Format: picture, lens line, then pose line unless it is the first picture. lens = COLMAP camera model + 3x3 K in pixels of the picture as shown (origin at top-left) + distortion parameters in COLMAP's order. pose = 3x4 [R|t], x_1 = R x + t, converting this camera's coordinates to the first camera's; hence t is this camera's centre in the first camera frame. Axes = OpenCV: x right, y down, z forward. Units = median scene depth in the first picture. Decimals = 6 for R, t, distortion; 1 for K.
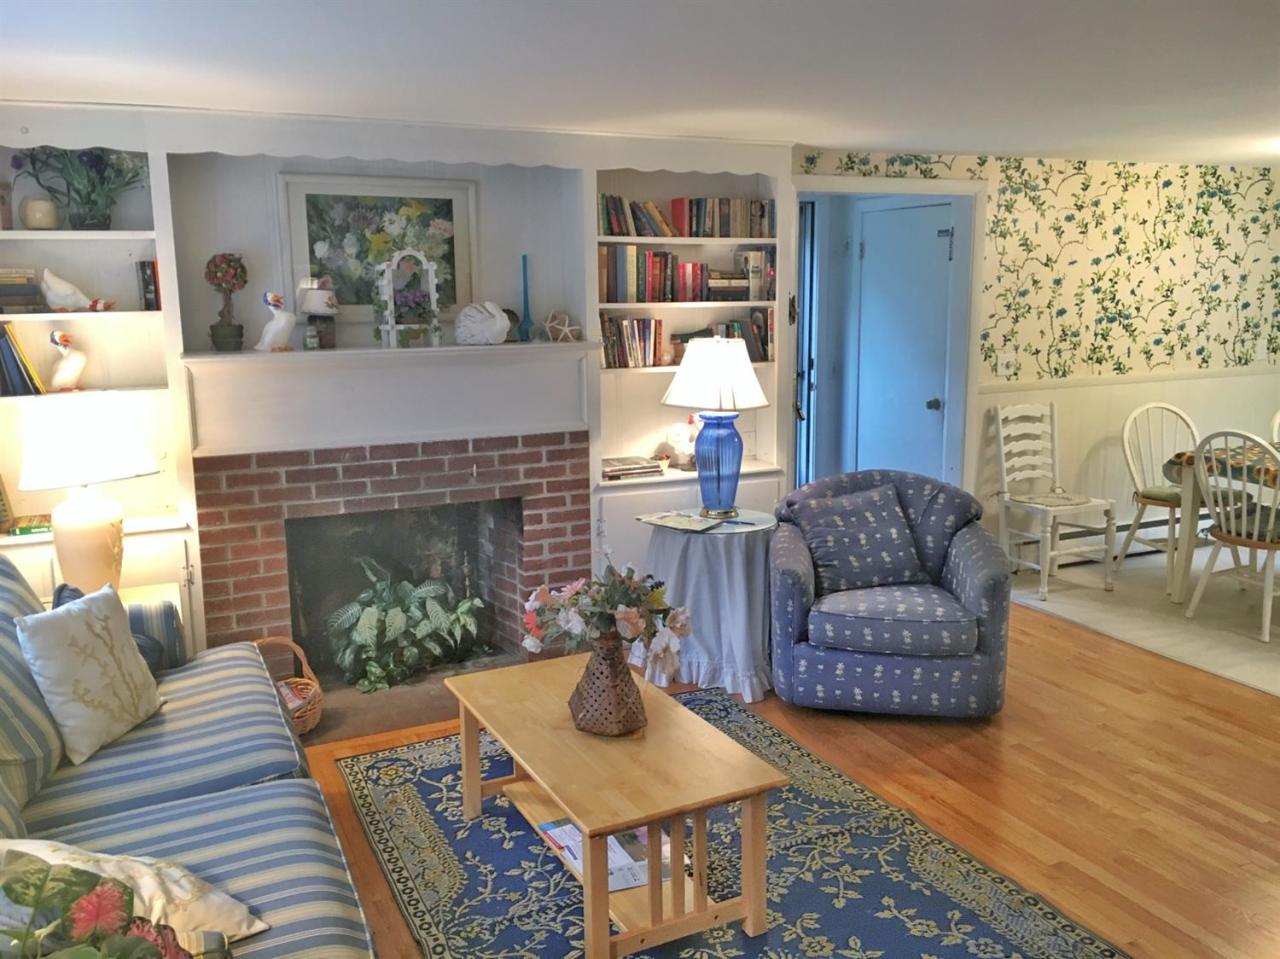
lens RADIAL K [[1089.5, 0, 636.6], [0, 1089.5, 477.3], [0, 0, 1]] dist [0.047950, -0.047356]
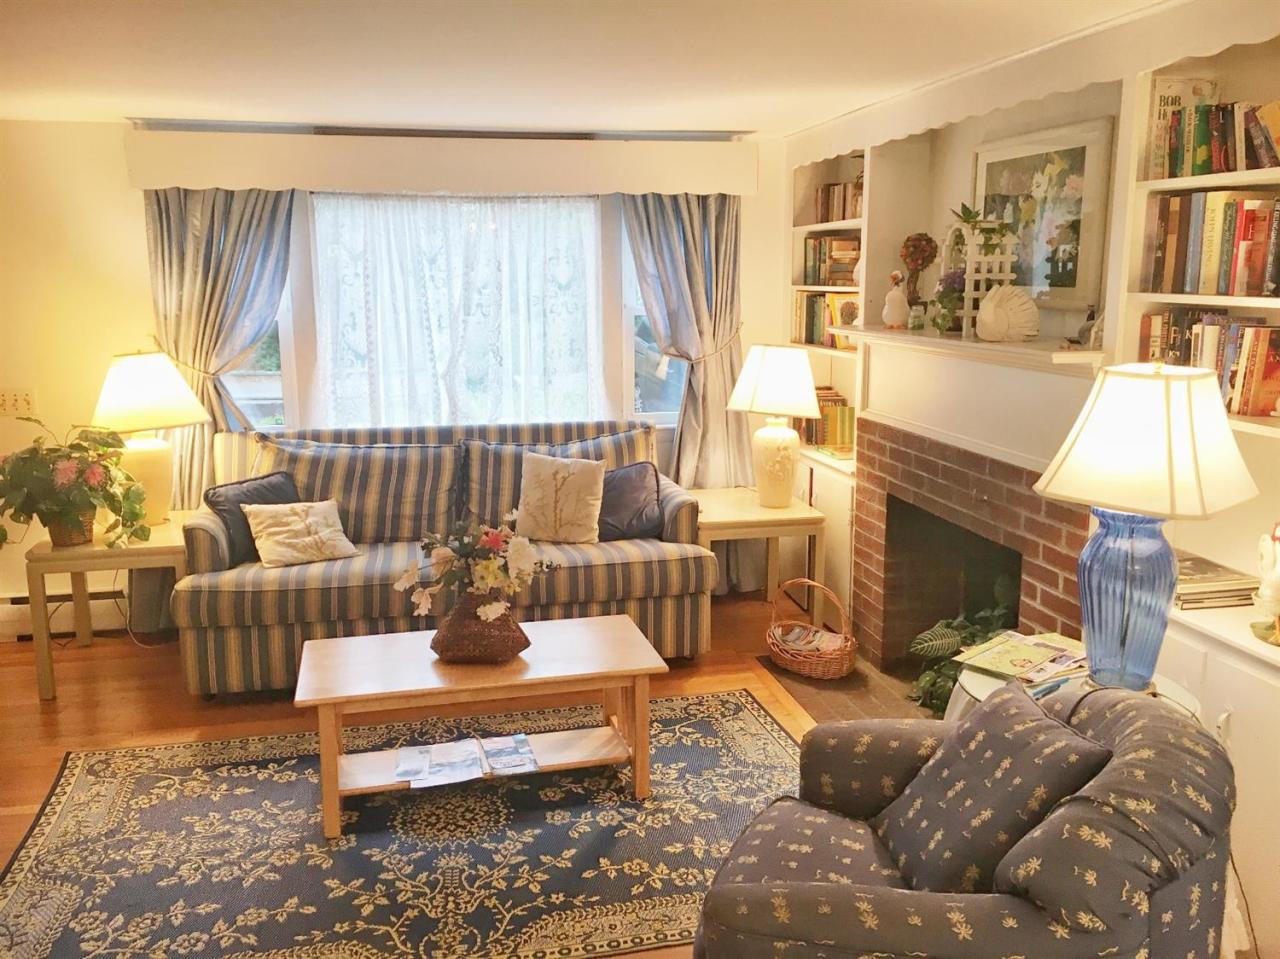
lens RADIAL K [[1089.5, 0, 635.3], [0, 1089.5, 479.7], [0, 0, 1]] dist [0.047950, -0.047356]
pose [[-0.223862, 0.197487, -0.954403, 0.668076], [-0.161842, 0.958127, 0.236219, -0.166930], [0.961090, 0.207343, -0.182527, 0.904835]]
